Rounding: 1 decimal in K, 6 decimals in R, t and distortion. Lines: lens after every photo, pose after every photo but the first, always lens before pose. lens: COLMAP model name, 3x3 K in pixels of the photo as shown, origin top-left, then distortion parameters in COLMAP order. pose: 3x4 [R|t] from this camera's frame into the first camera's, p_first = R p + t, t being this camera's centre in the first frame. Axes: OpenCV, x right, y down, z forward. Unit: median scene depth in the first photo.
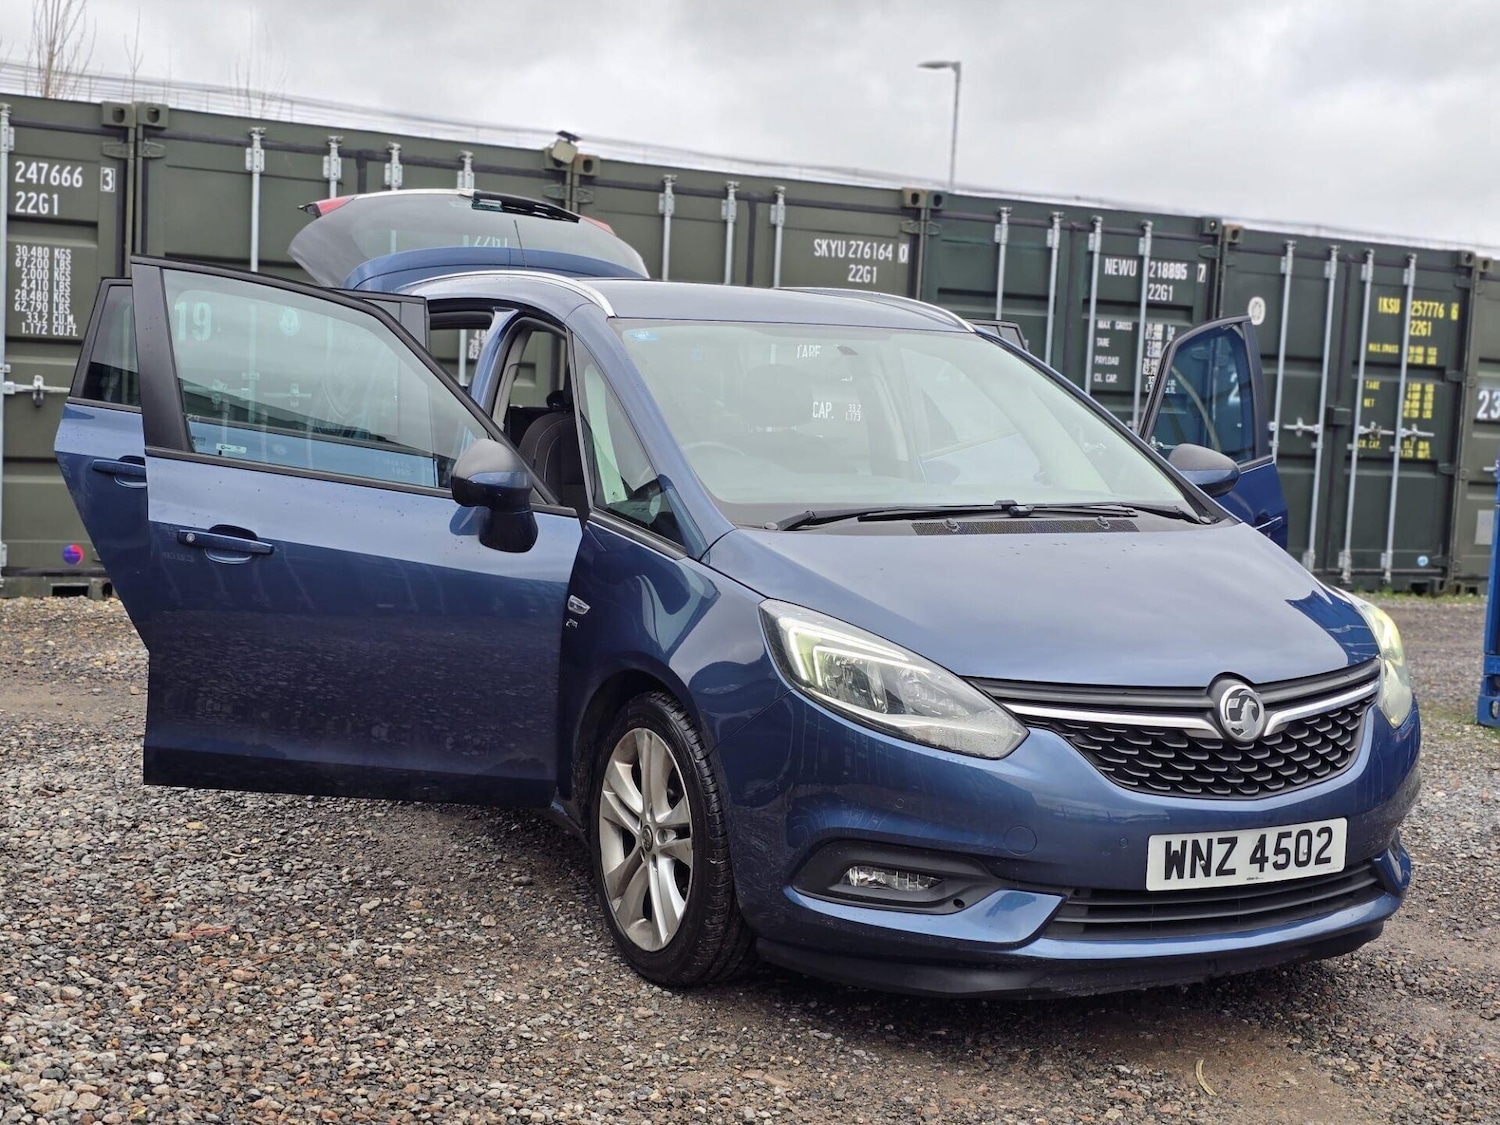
lens RADIAL K [[1975.0, 0, 750.0], [0, 1975.0, 562.5], [0, 0, 1]] dist [0.162962, -0.468189]
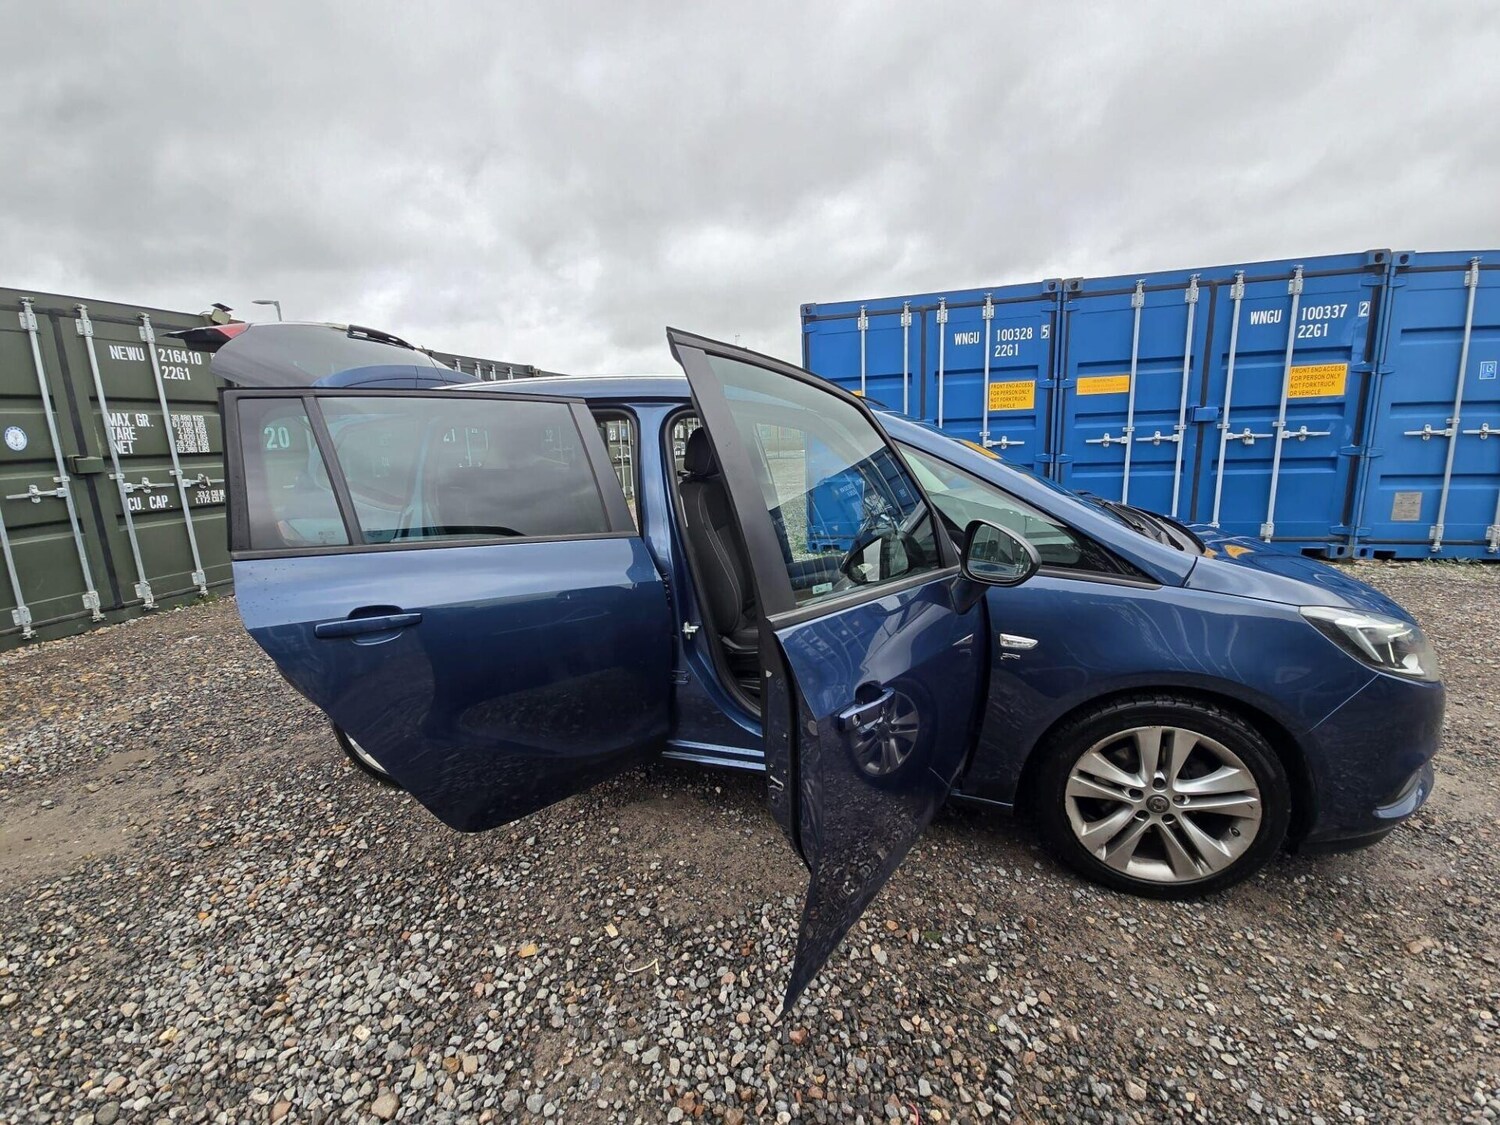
lens RADIAL K [[612.2, 0, 741.6], [0, 612.2, 547.0], [0, 0, 1]] dist [0.012063, -0.008444]
pose [[0.687785, -0.204229, 0.696593, -0.440977], [0.132893, 0.978815, 0.155758, -0.112070], [-0.713646, -0.014556, 0.700355, 0.834893]]
